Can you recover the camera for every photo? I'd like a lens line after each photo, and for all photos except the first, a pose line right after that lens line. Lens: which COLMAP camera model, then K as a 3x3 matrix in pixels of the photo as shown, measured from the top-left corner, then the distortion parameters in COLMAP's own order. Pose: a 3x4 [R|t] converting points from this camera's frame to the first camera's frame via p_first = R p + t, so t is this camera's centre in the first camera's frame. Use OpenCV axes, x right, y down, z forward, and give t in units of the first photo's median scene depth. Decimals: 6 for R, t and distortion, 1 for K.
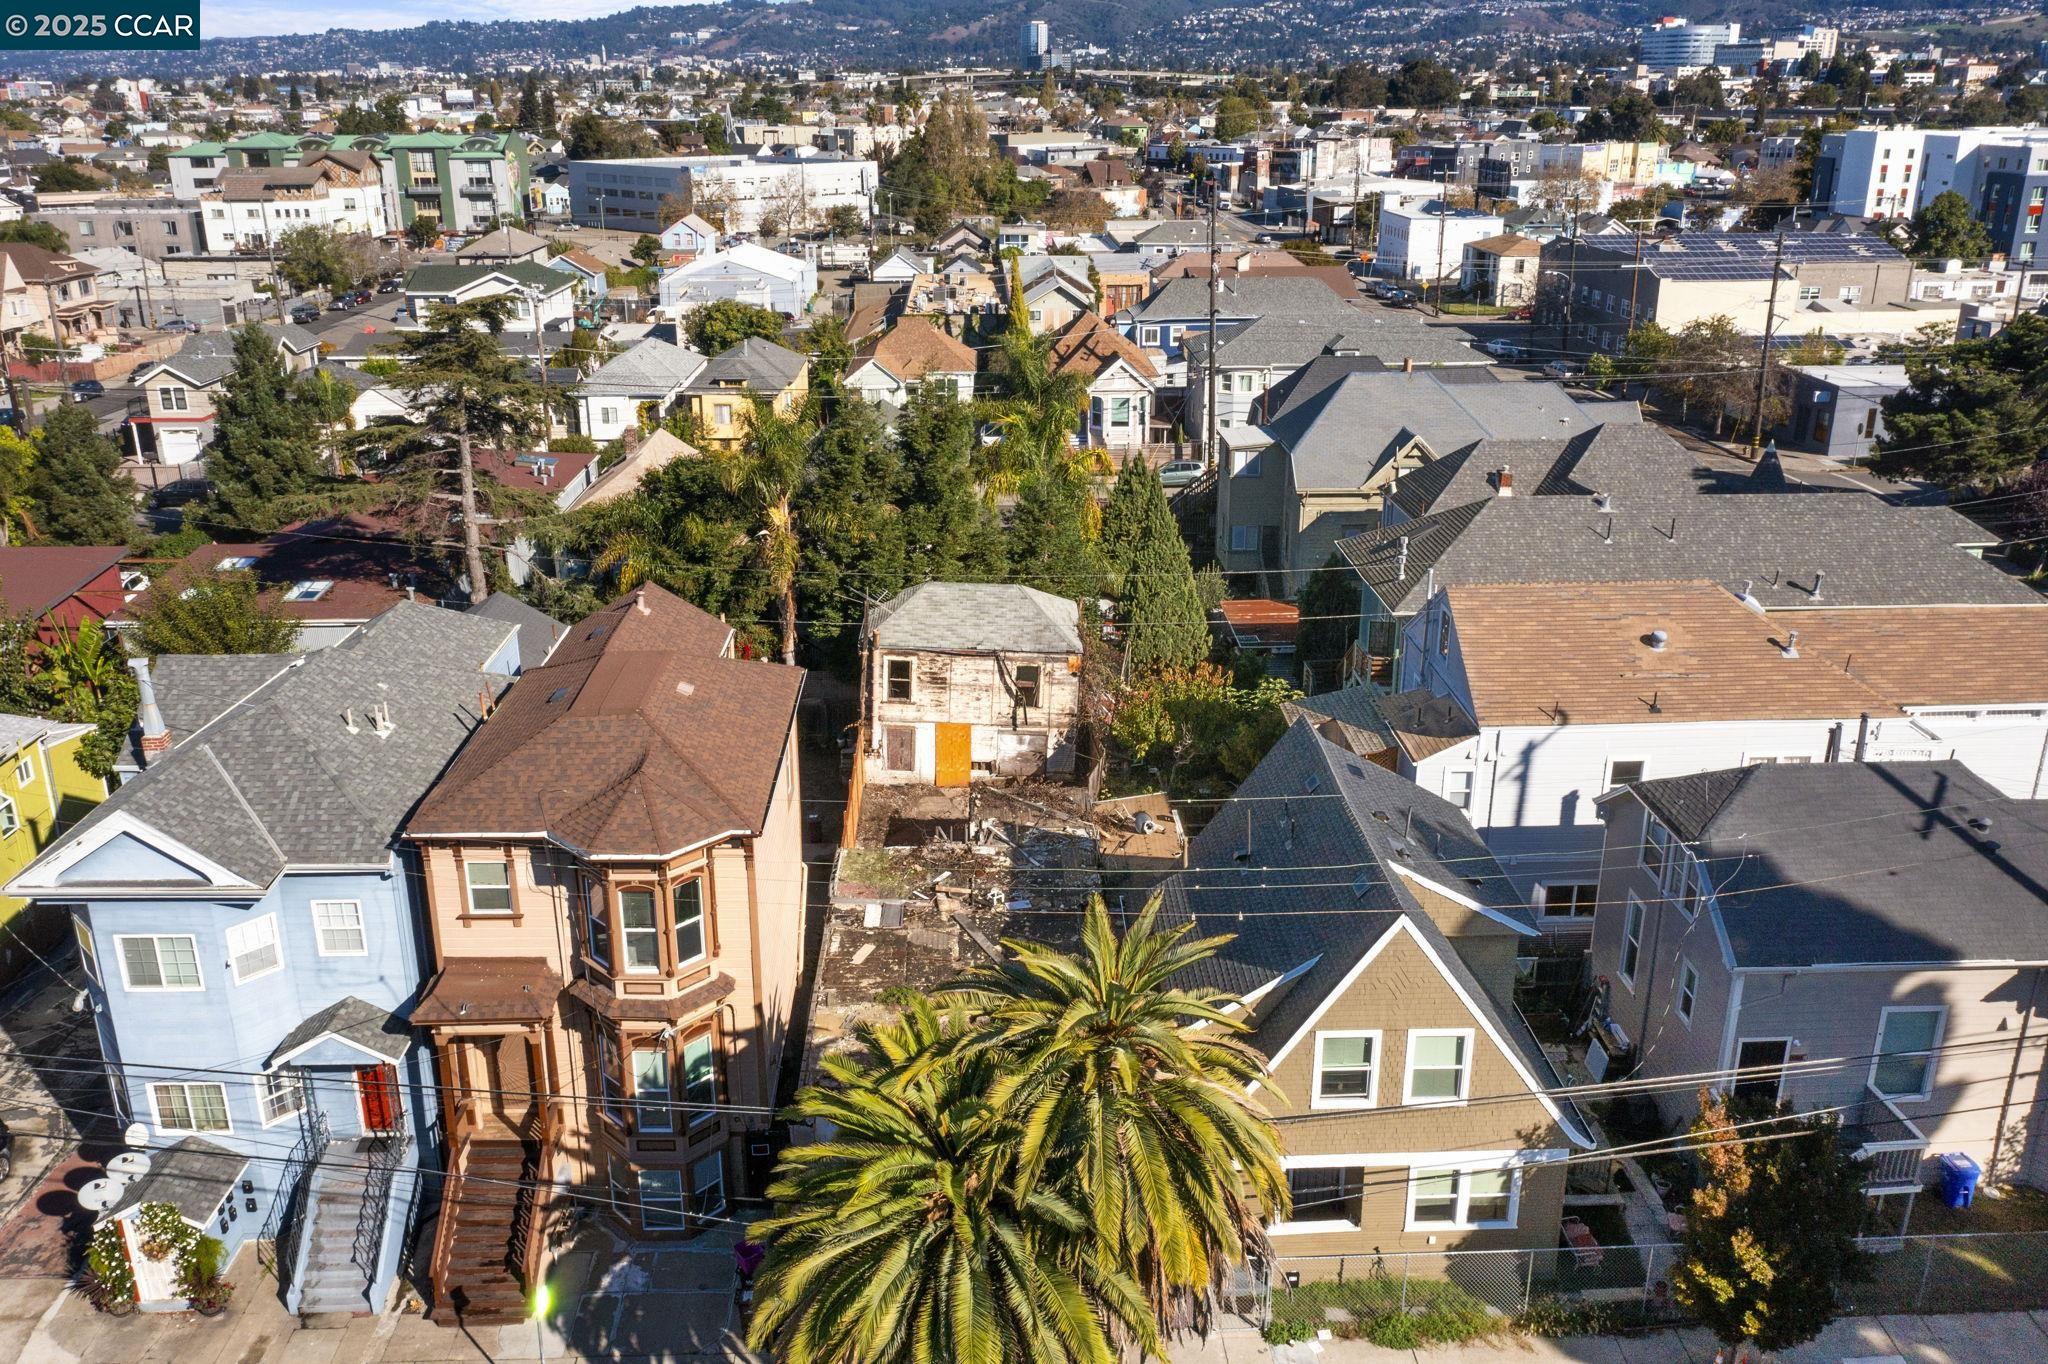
lens RADIAL K [[1613.0, 0, 1024.0], [0, 1613.0, 682.0], [0, 0, 1]] dist [-0.028061, 0.022109]
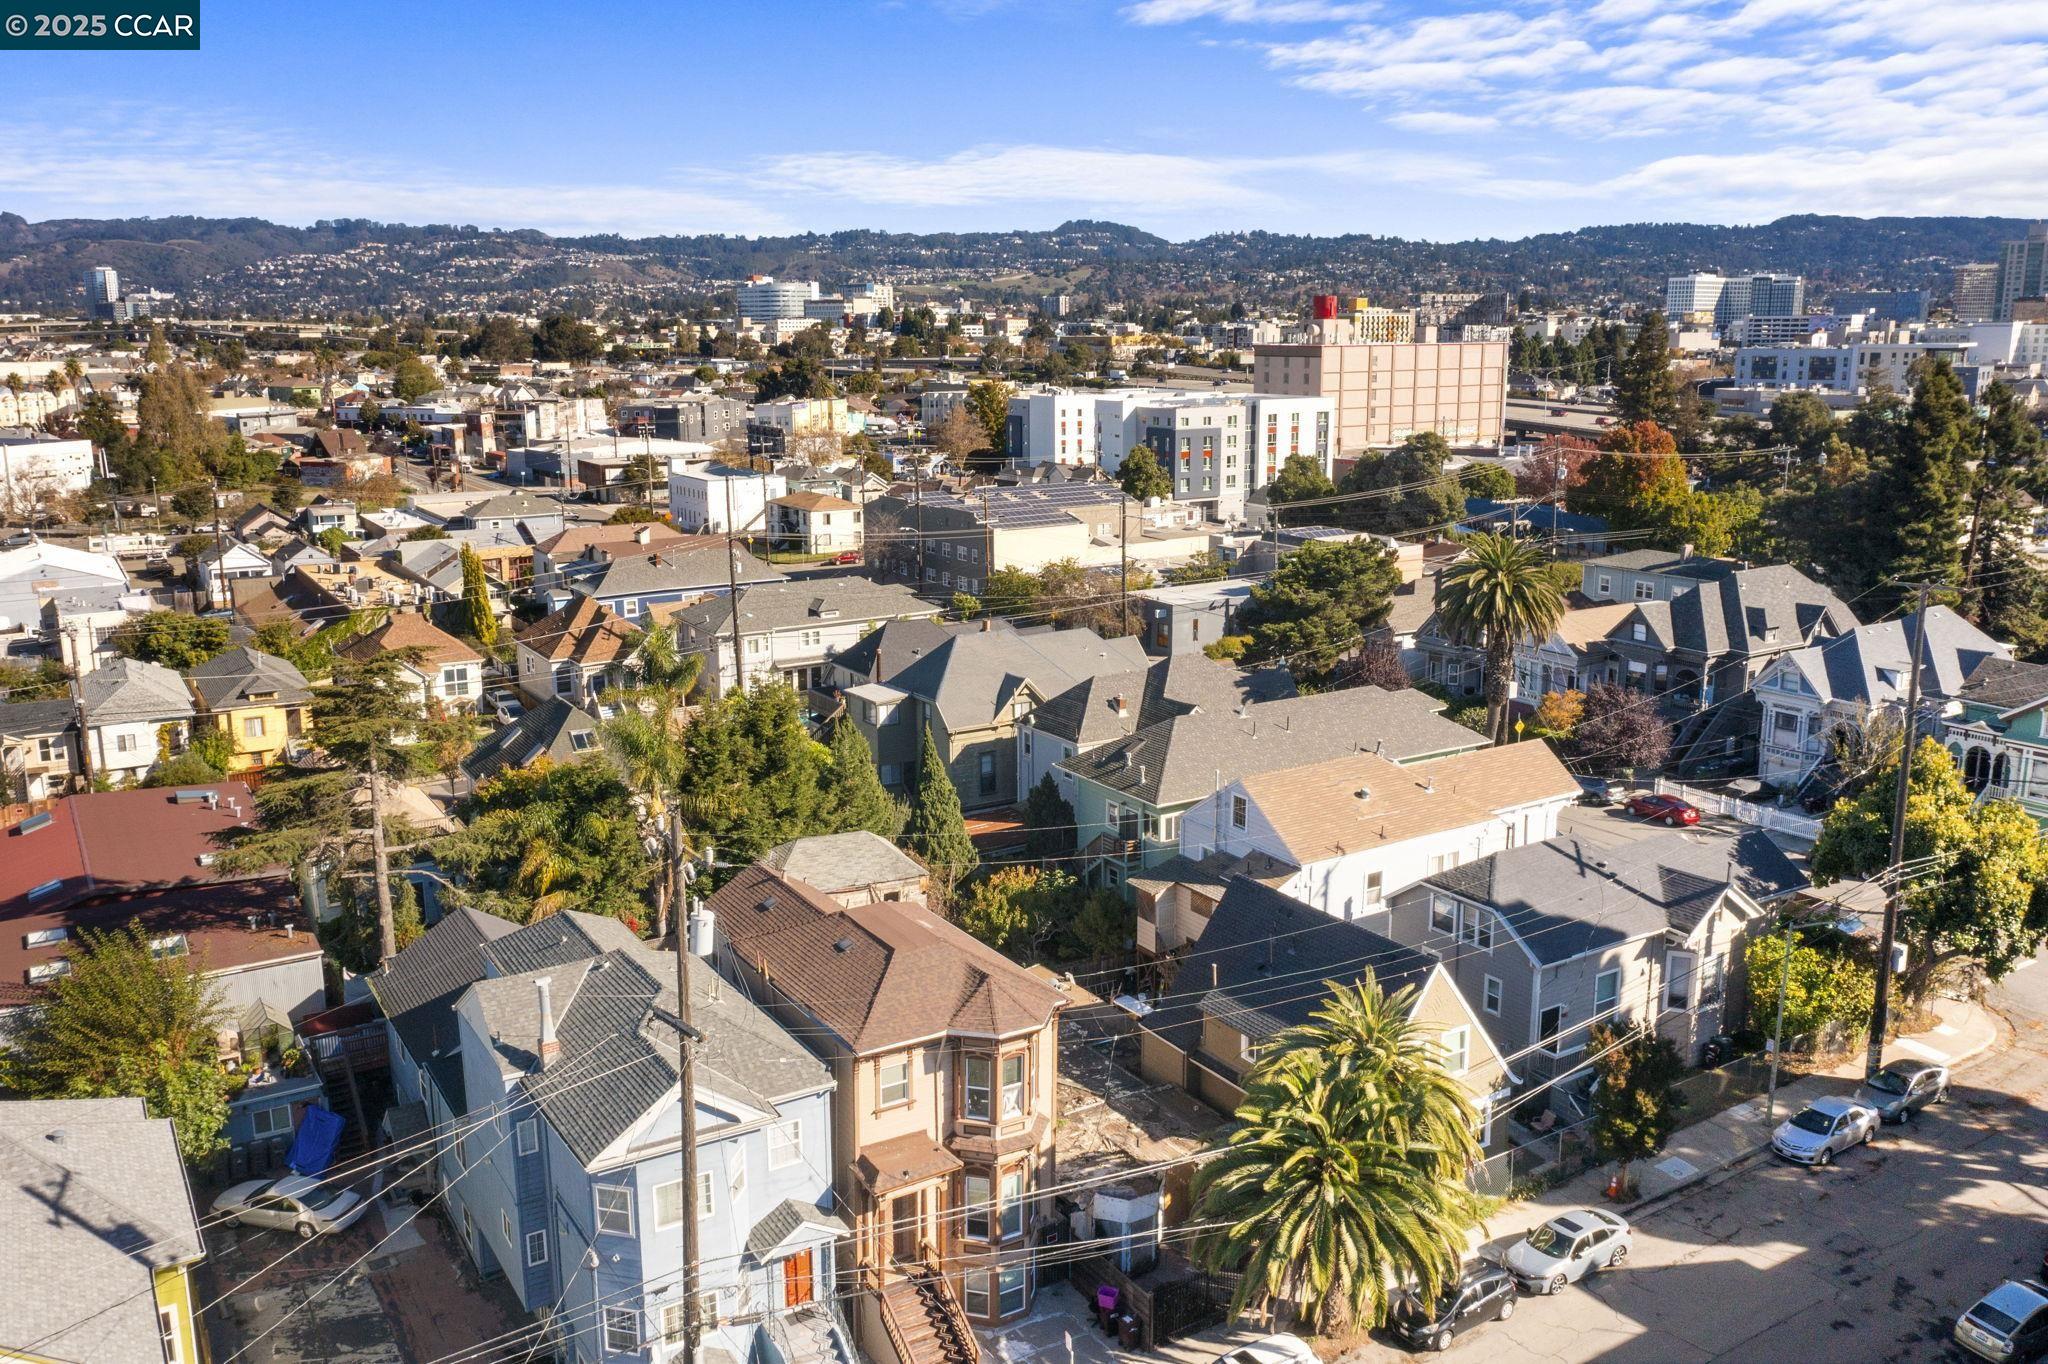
lens RADIAL K [[1593.1, 0, 1024.0], [0, 1593.1, 682.0], [0, 0, 1]] dist [0.004692, -0.004010]
pose [[0.862968, -0.108266, 0.493522, -0.489933], [0.175338, 0.980242, -0.091554, -0.036880], [-0.473859, 0.165542, 0.864901, -0.161560]]
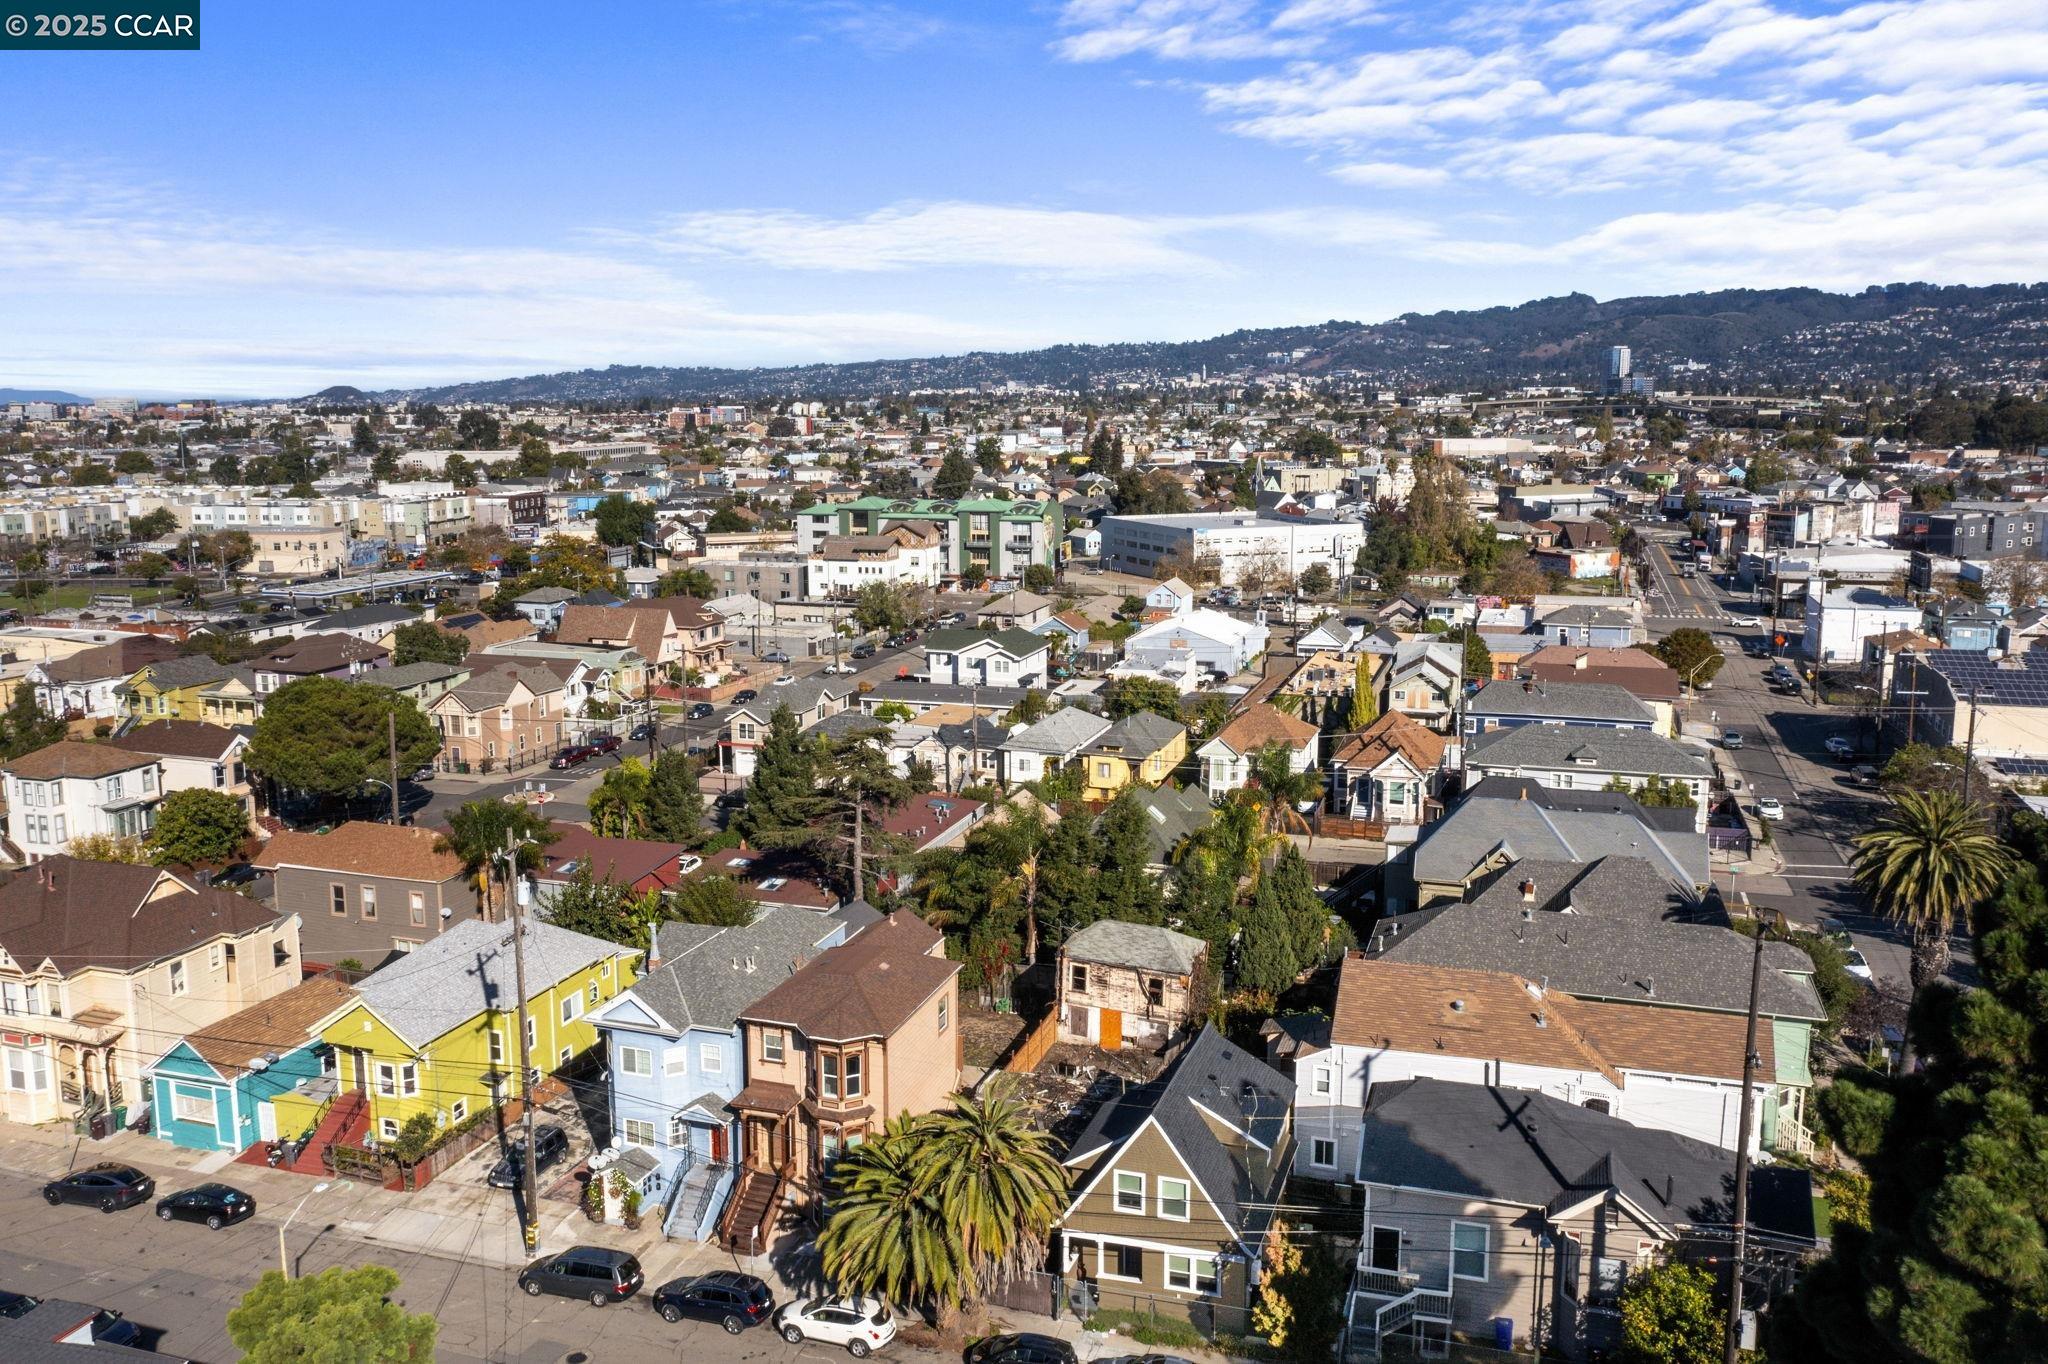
lens RADIAL K [[1613.0, 0, 1024.0], [0, 1613.0, 682.0], [0, 0, 1]] dist [-0.028061, 0.022109]
pose [[0.939095, 0.056551, -0.338974, 0.390401], [-0.116570, 0.980307, -0.159401, -0.027615], [0.323284, 0.189207, 0.927194, -0.562178]]
